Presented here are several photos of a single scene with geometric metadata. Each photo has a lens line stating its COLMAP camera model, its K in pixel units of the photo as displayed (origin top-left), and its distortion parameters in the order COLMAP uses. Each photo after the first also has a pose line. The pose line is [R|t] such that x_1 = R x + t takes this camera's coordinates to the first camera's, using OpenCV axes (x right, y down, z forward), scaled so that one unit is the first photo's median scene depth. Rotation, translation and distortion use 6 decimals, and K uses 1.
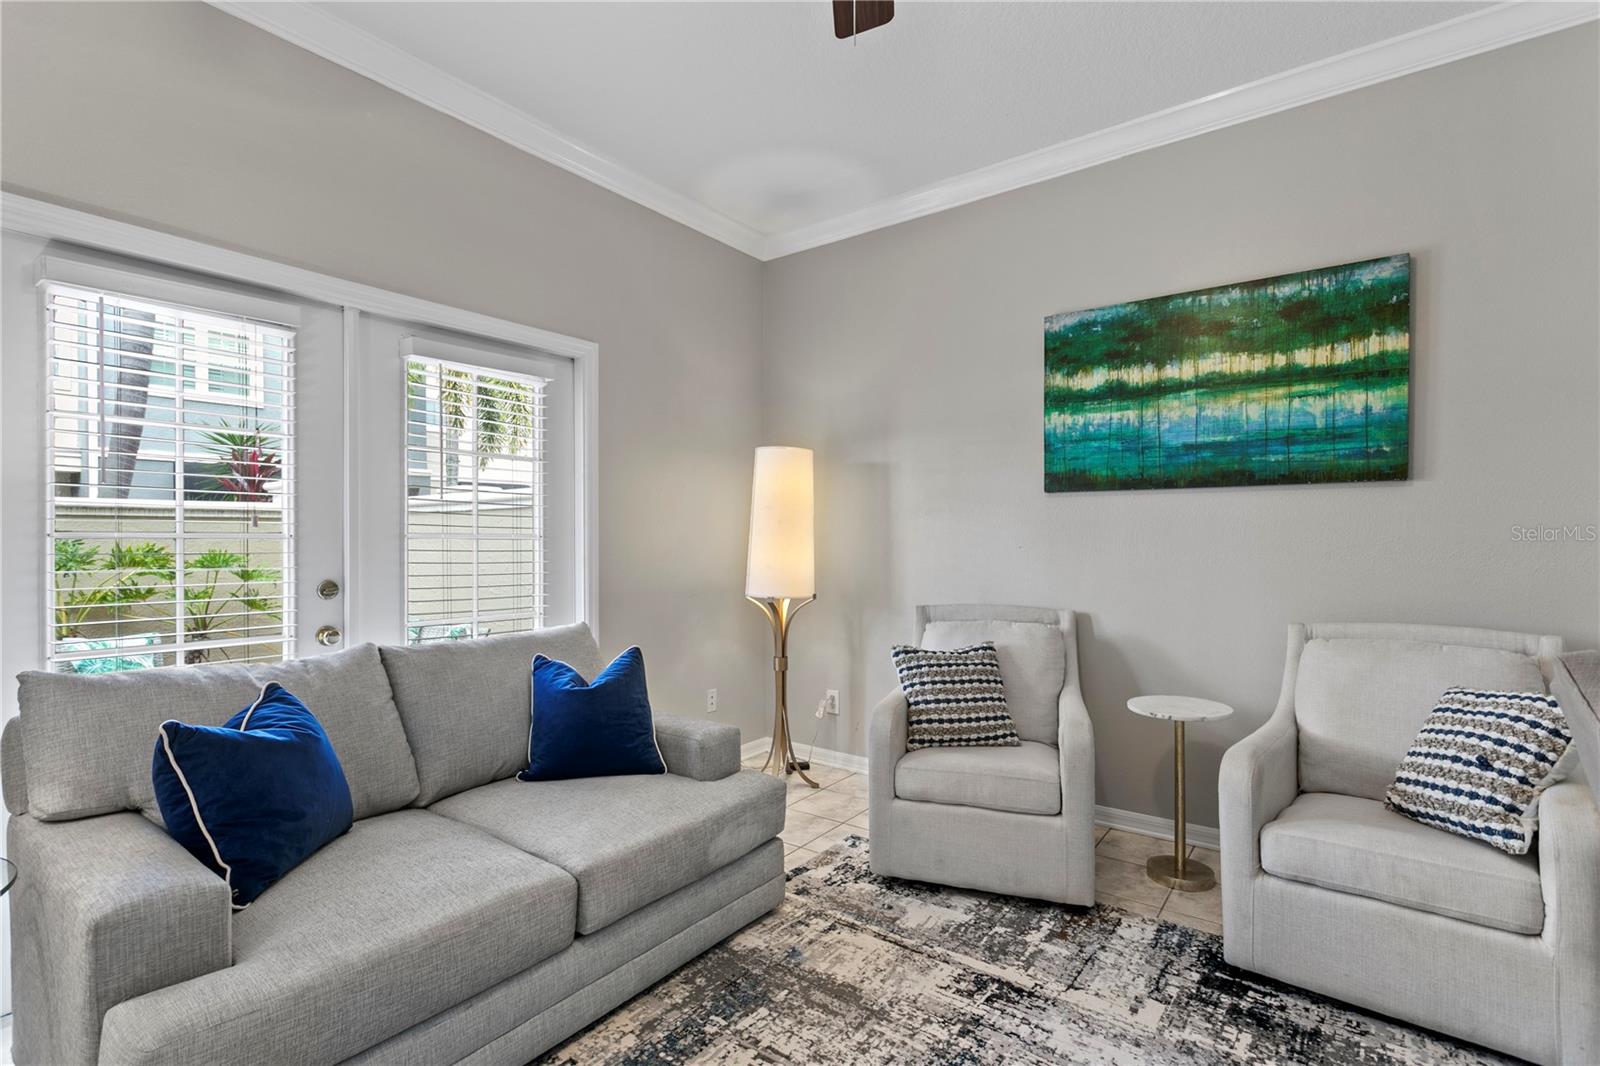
lens RADIAL K [[757.9, 0, 788.3], [0, 757.9, 542.3], [0, 0, 1]] dist [0.001337, 0.002695]
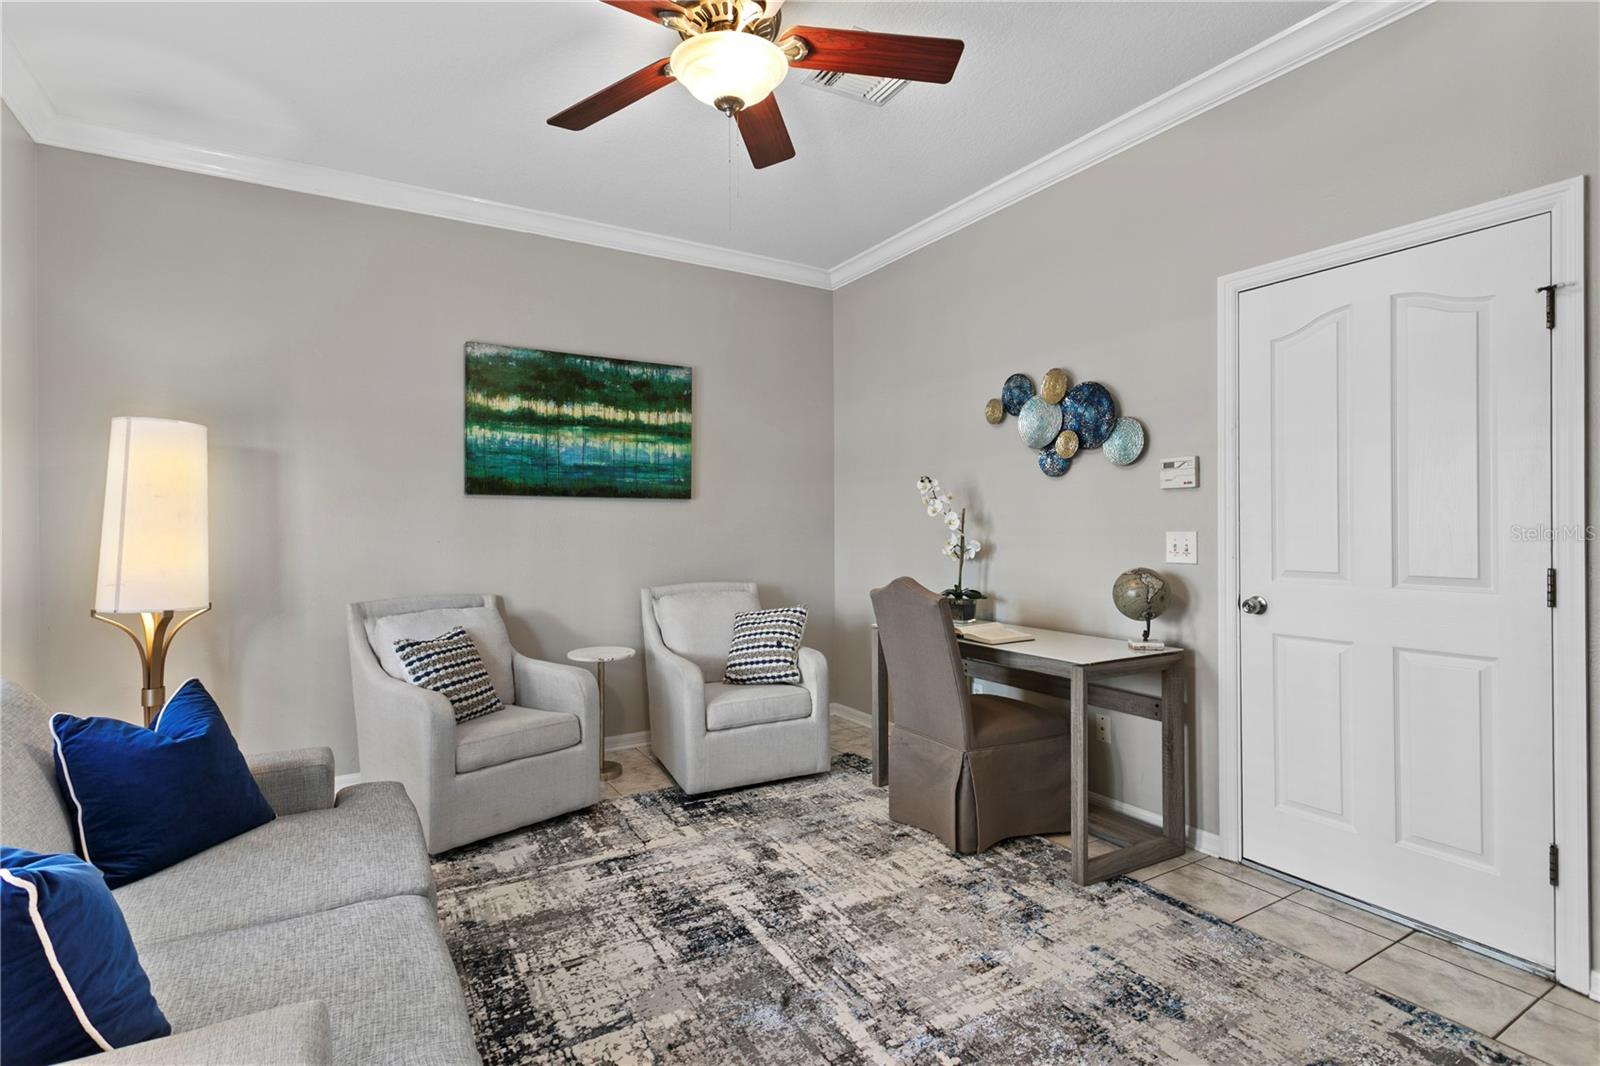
lens RADIAL K [[757.9, 0, 788.2], [0, 757.9, 524.8], [0, 0, 1]] dist [0.001337, 0.002695]
pose [[0.383559, 0.003791, 0.923509, -0.670988], [0.003745, 0.999977, -0.005660, -0.013167], [-0.923509, 0.005629, 0.383536, 0.137316]]
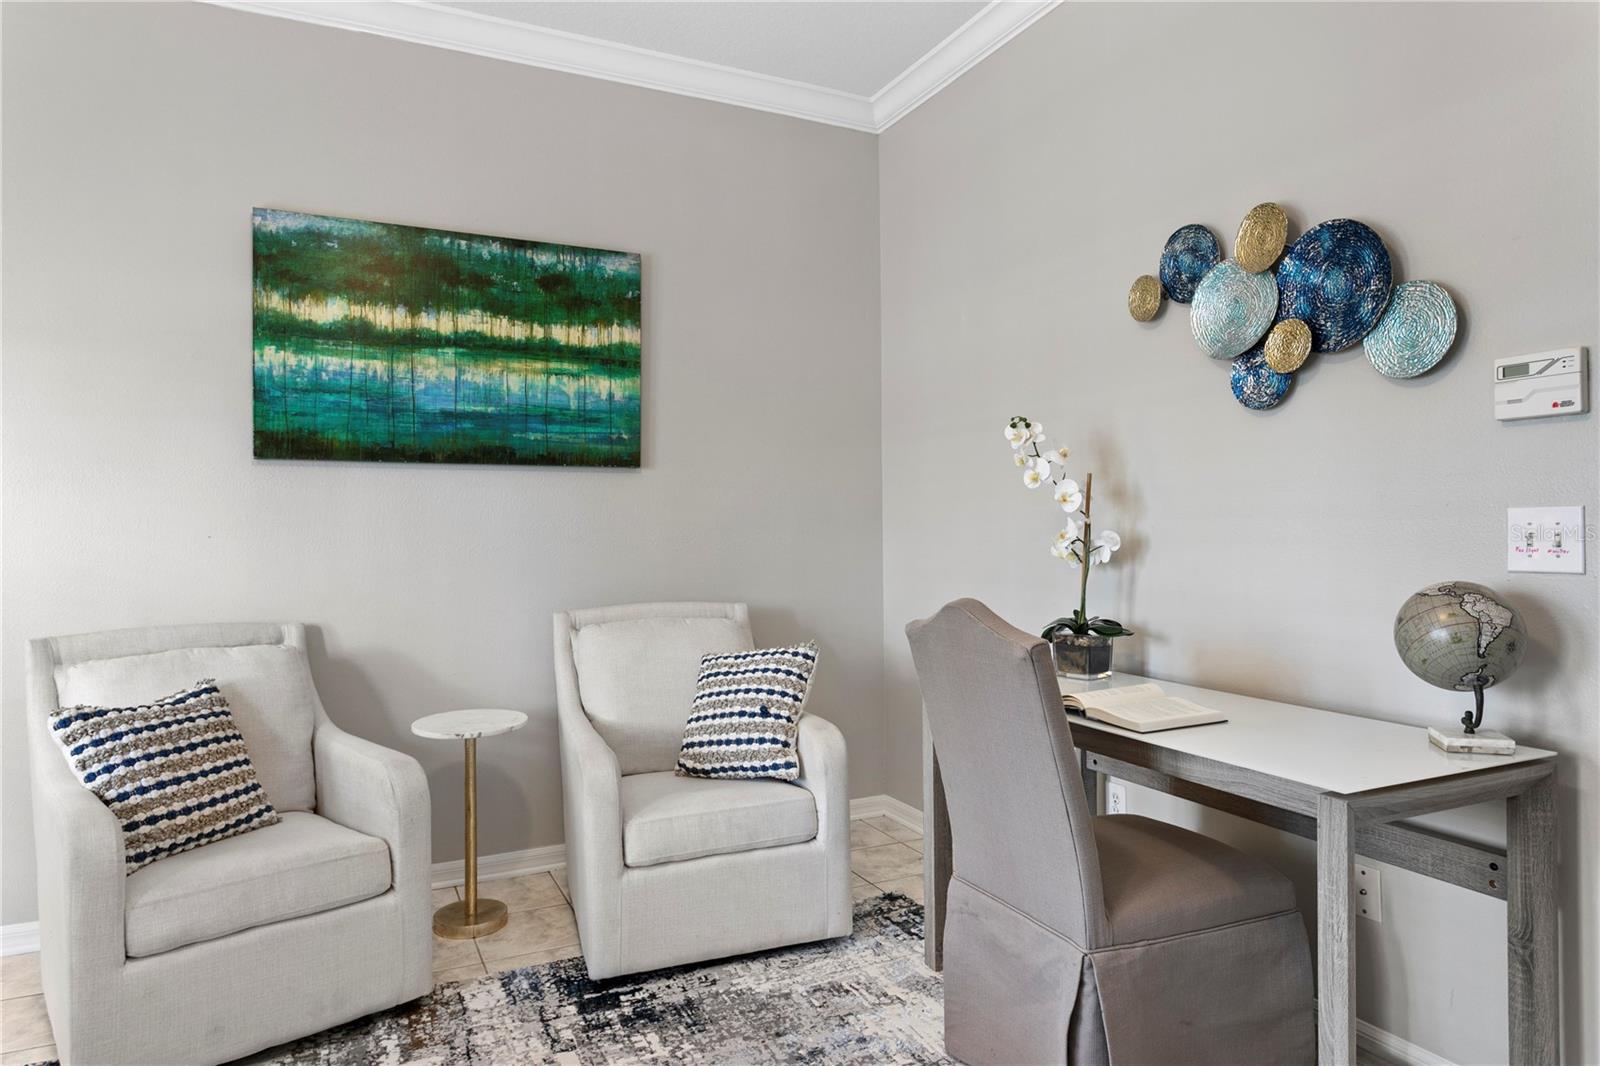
lens RADIAL K [[968.7, 0, 786.9], [0, 968.7, 526.1], [0, 0, 1]] dist [-0.005085, 0.006412]
pose [[0.464601, -0.002356, 0.885517, -0.281668], [0.007817, 0.999968, -0.001441, 0.003083], [-0.885485, 0.007591, 0.464605, 0.188204]]
